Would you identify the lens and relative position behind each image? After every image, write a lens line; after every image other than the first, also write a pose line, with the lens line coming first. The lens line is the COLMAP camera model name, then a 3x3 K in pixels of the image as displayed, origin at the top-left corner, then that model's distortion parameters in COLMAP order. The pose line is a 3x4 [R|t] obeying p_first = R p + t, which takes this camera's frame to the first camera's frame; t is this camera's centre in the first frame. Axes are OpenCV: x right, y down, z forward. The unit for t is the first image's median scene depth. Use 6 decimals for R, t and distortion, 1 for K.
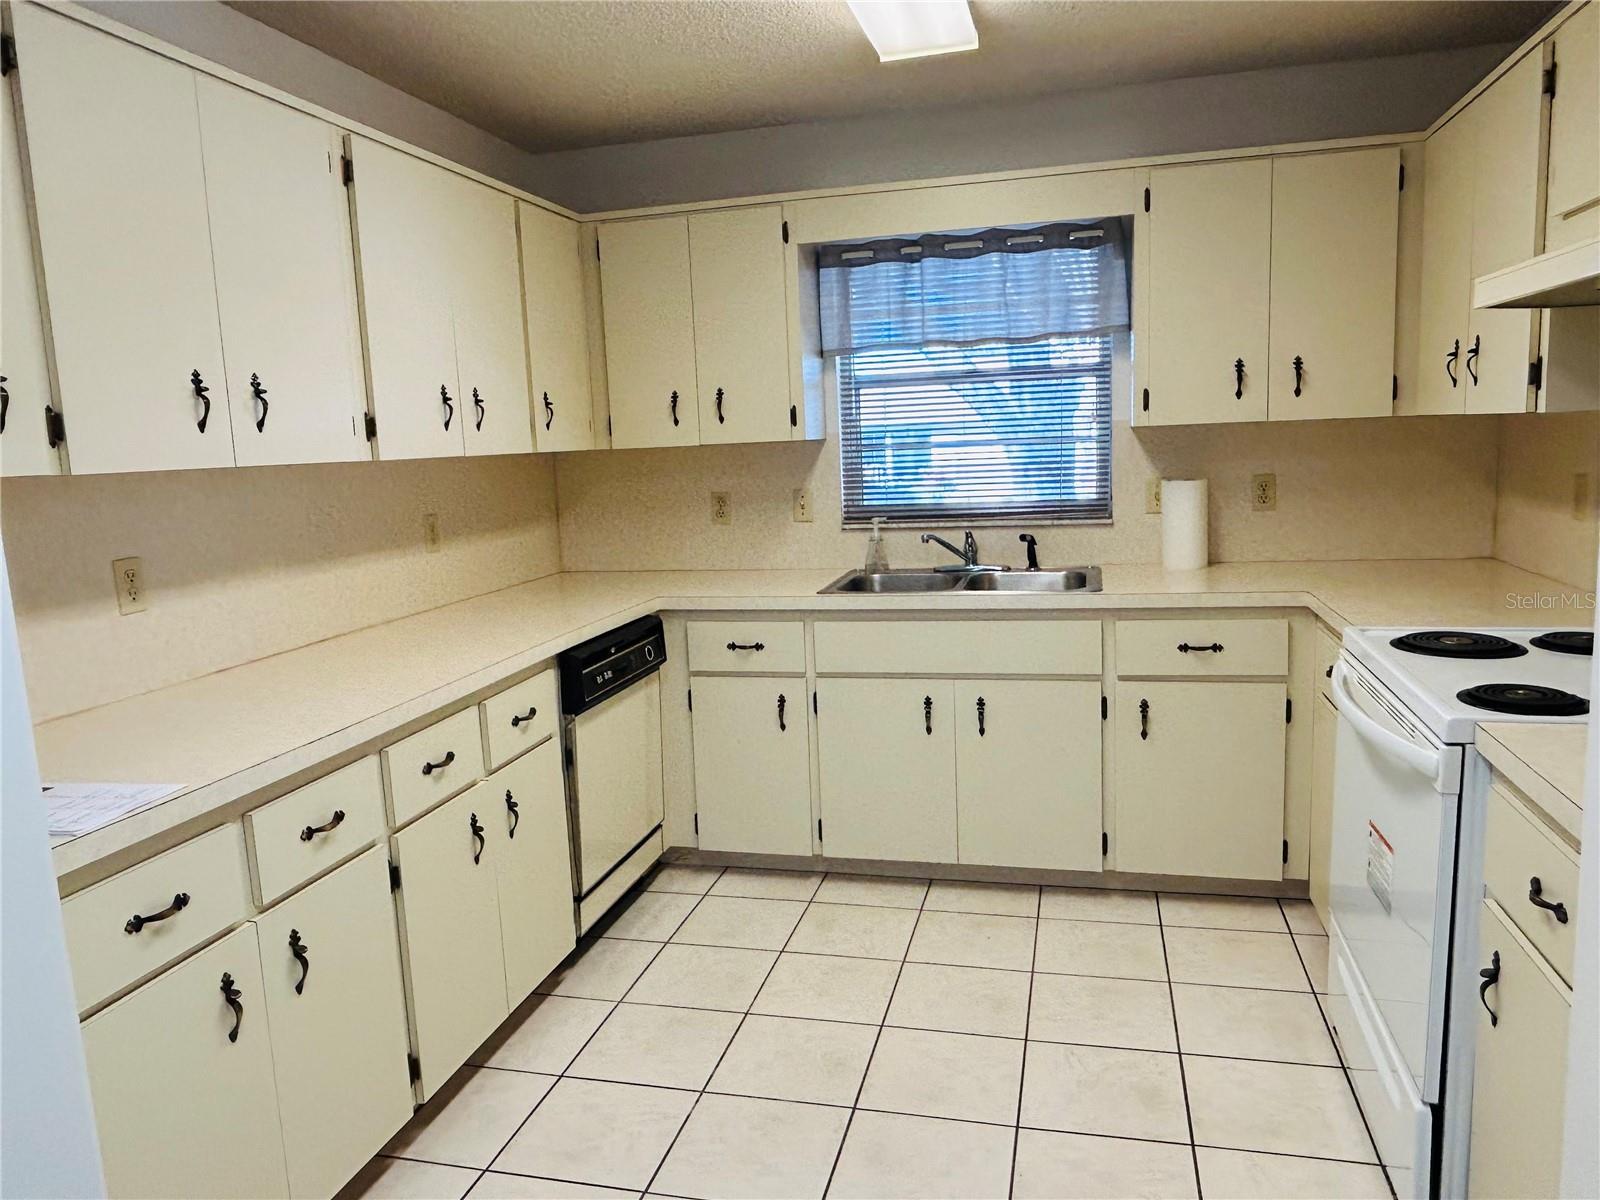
lens RADIAL K [[1127.0, 0, 793.4], [0, 1127.0, 601.3], [0, 0, 1]] dist [0.007397, -0.026482]
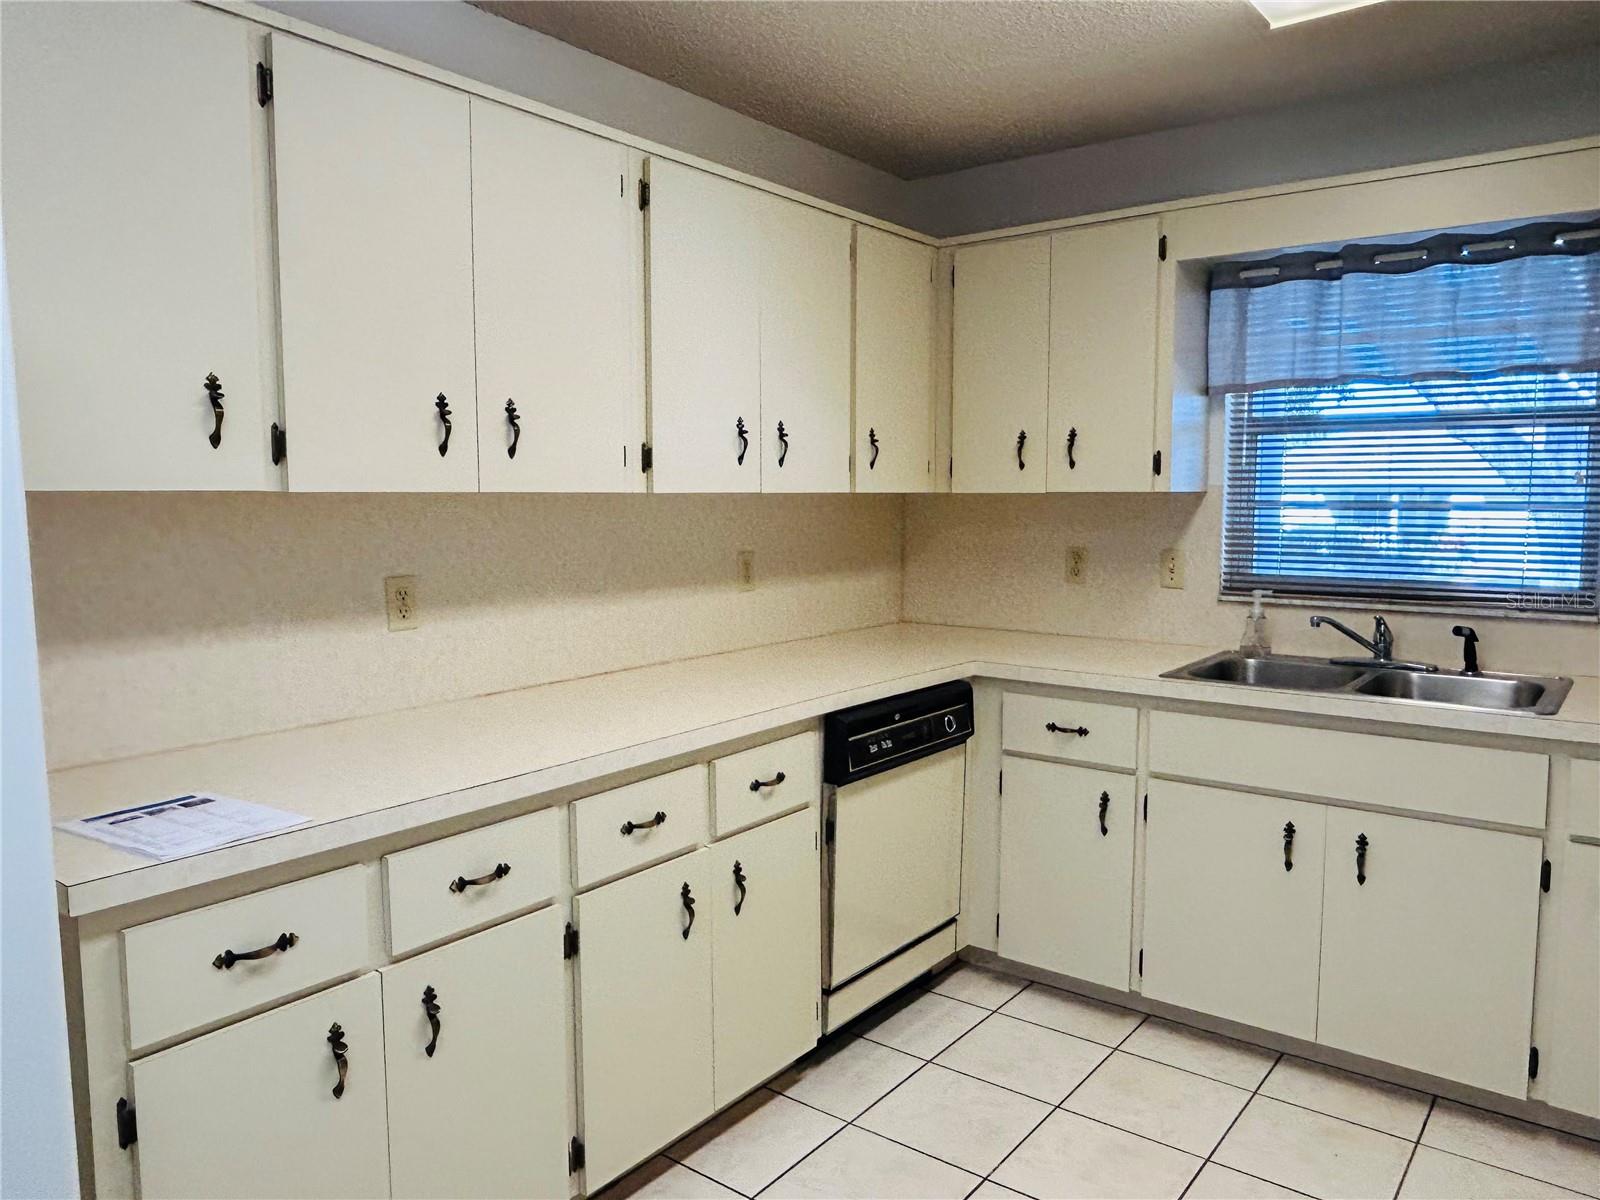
lens RADIAL K [[1127.0, 0, 800.8], [0, 1127.0, 596.8], [0, 0, 1]] dist [0.007397, -0.026482]
pose [[0.917500, 0.078125, -0.389988, 0.098324], [-0.095051, 0.995177, -0.024260, -0.020017], [0.386211, 0.059328, 0.920500, 0.133026]]
